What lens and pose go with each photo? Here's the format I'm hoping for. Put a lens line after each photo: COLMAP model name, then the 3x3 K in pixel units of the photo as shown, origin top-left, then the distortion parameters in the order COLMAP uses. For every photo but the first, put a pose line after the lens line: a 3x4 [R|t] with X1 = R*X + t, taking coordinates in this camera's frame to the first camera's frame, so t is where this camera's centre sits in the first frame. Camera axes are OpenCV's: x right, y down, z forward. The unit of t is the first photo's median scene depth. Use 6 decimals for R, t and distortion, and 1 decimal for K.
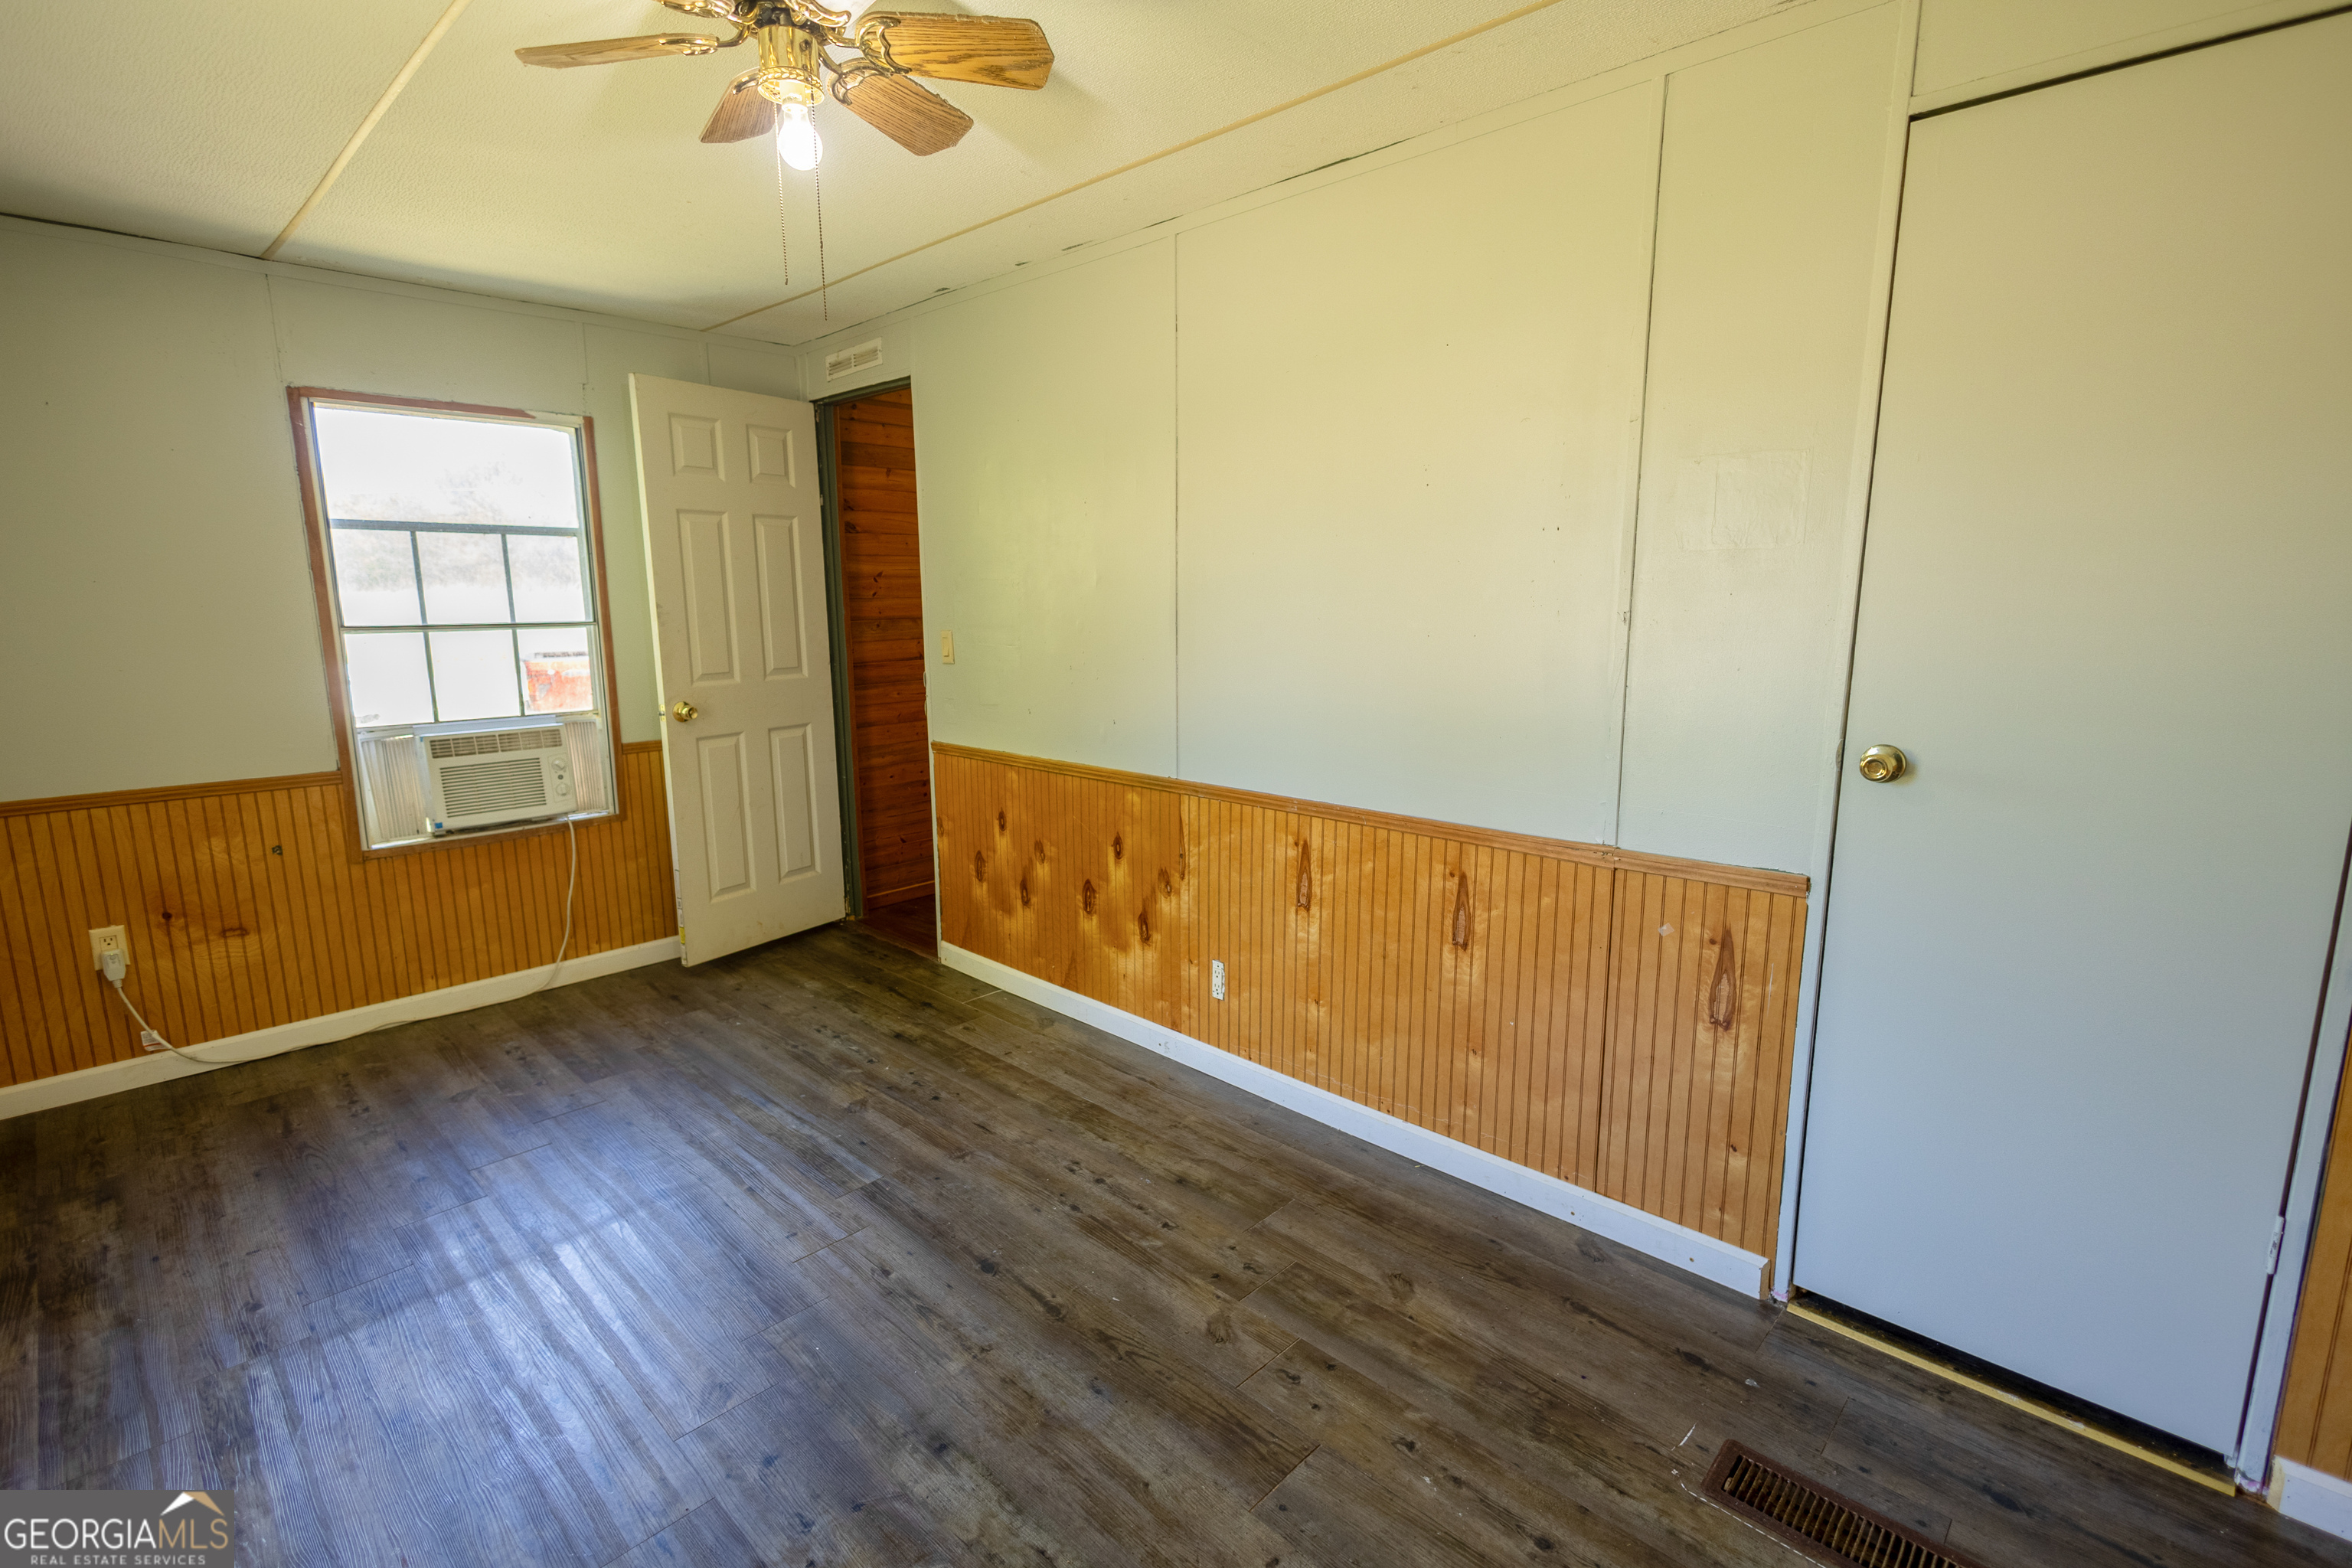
lens RADIAL K [[1085.4, 0, 1177.2], [0, 1085.4, 782.4], [0, 0, 1]] dist [0.005006, -0.002557]
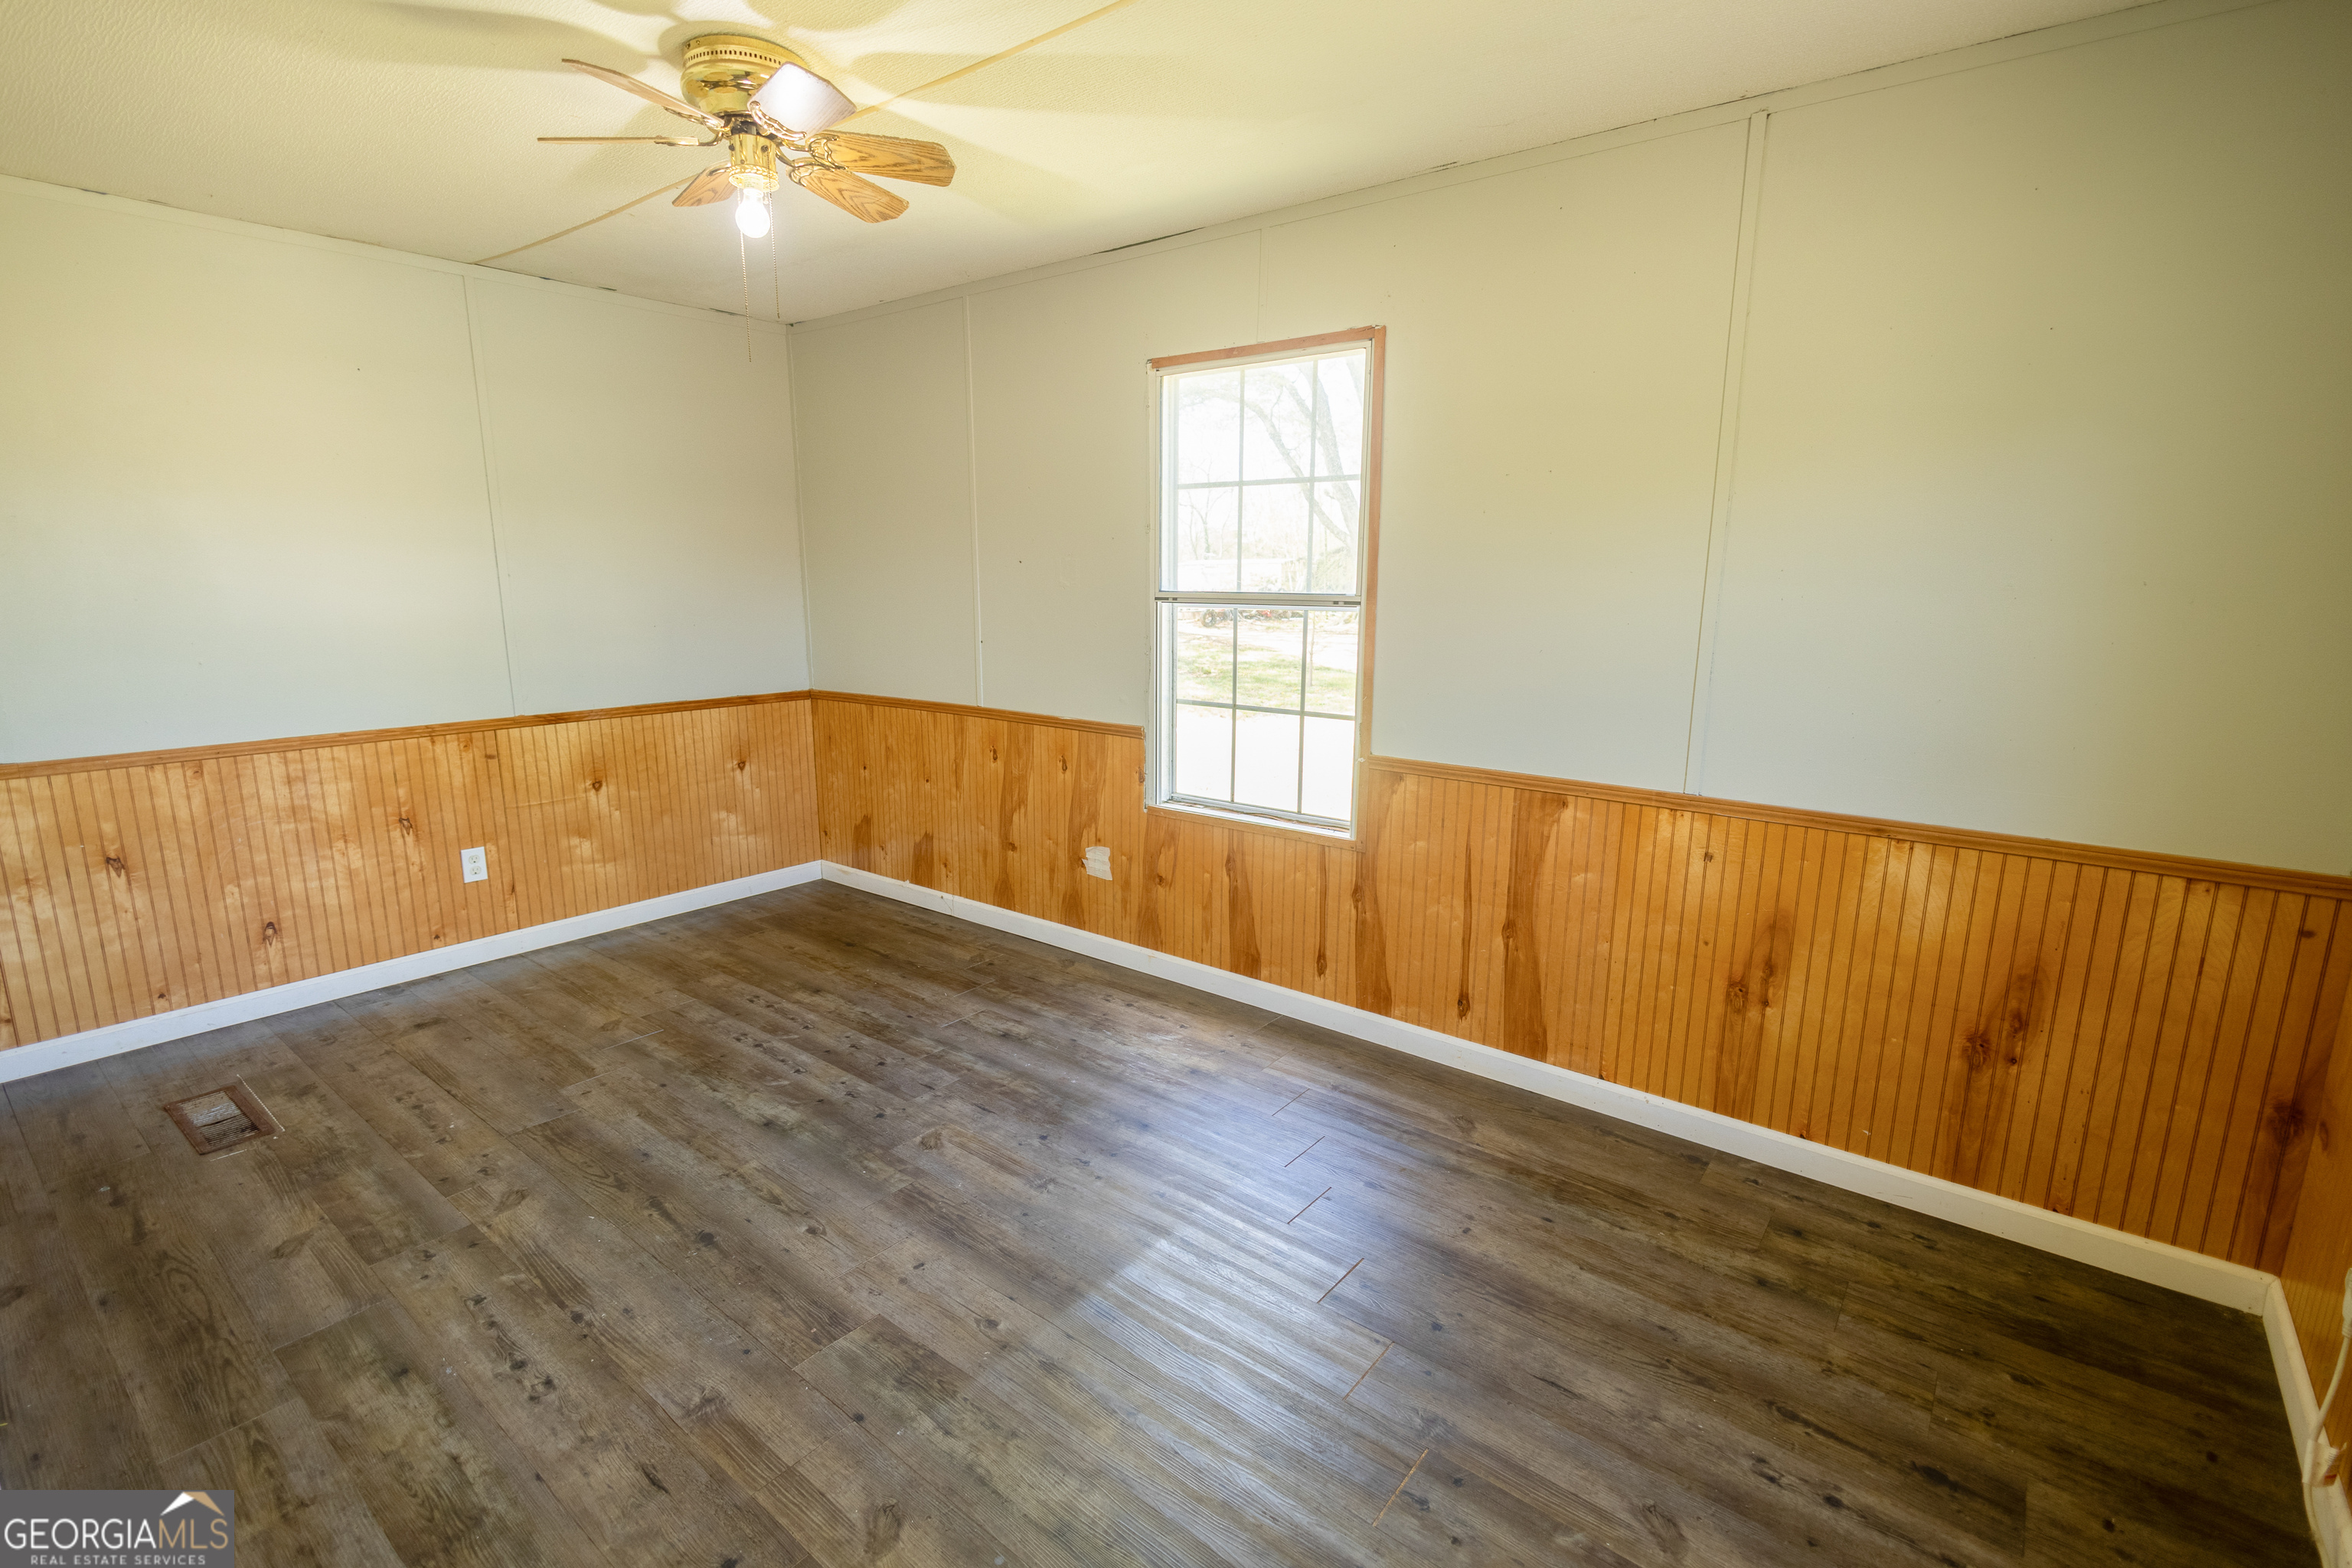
lens RADIAL K [[1085.4, 0, 1174.8], [0, 1085.4, 786.0], [0, 0, 1]] dist [0.005006, -0.002557]
pose [[-0.996006, 0.015961, -0.087843, -0.508359], [-0.016967, 0.932124, 0.361741, -0.302807], [0.087654, 0.361787, -0.928131, 1.767492]]
